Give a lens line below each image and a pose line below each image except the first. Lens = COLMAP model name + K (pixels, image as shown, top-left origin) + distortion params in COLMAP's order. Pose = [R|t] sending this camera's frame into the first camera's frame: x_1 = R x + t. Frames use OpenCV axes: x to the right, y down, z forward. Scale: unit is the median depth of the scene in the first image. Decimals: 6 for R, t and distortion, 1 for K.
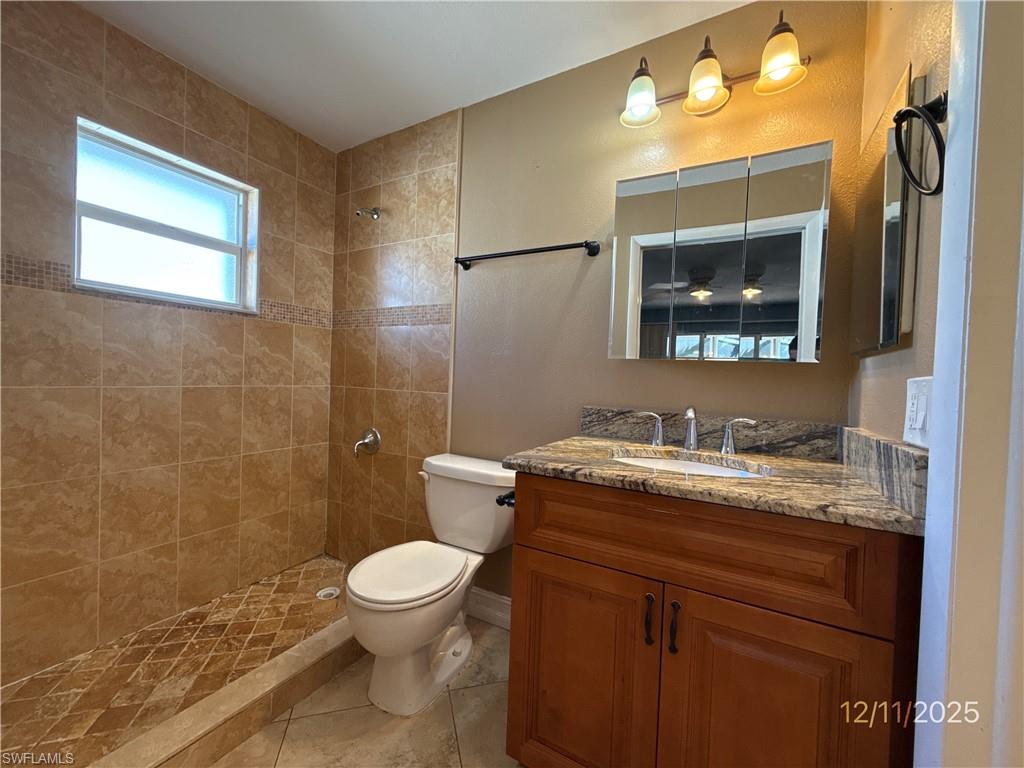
lens RADIAL K [[408.2, 0, 508.4], [0, 408.2, 386.5], [0, 0, 1]] dist [0.002924, -0.000594]
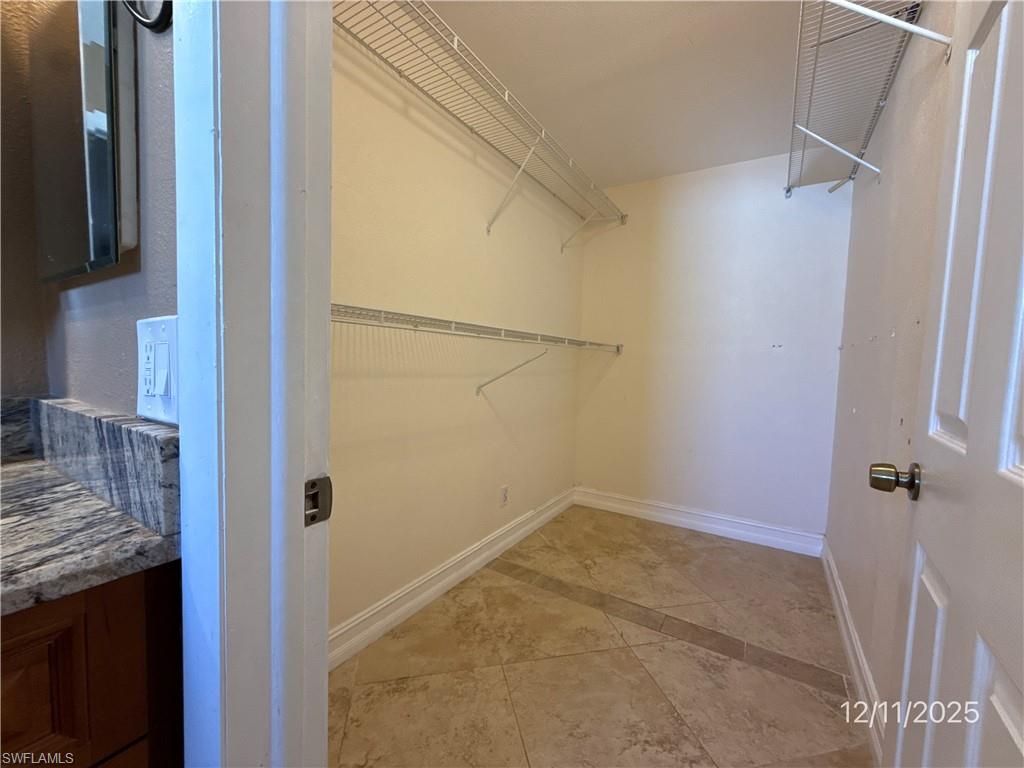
lens RADIAL K [[408.2, 0, 508.8], [0, 408.2, 391.6], [0, 0, 1]] dist [0.002924, -0.000594]
pose [[0.051796, -0.094691, 0.994158, 0.350612], [-0.016124, 0.995286, 0.095638, 0.023544], [-0.998527, -0.020983, 0.050025, 0.376996]]
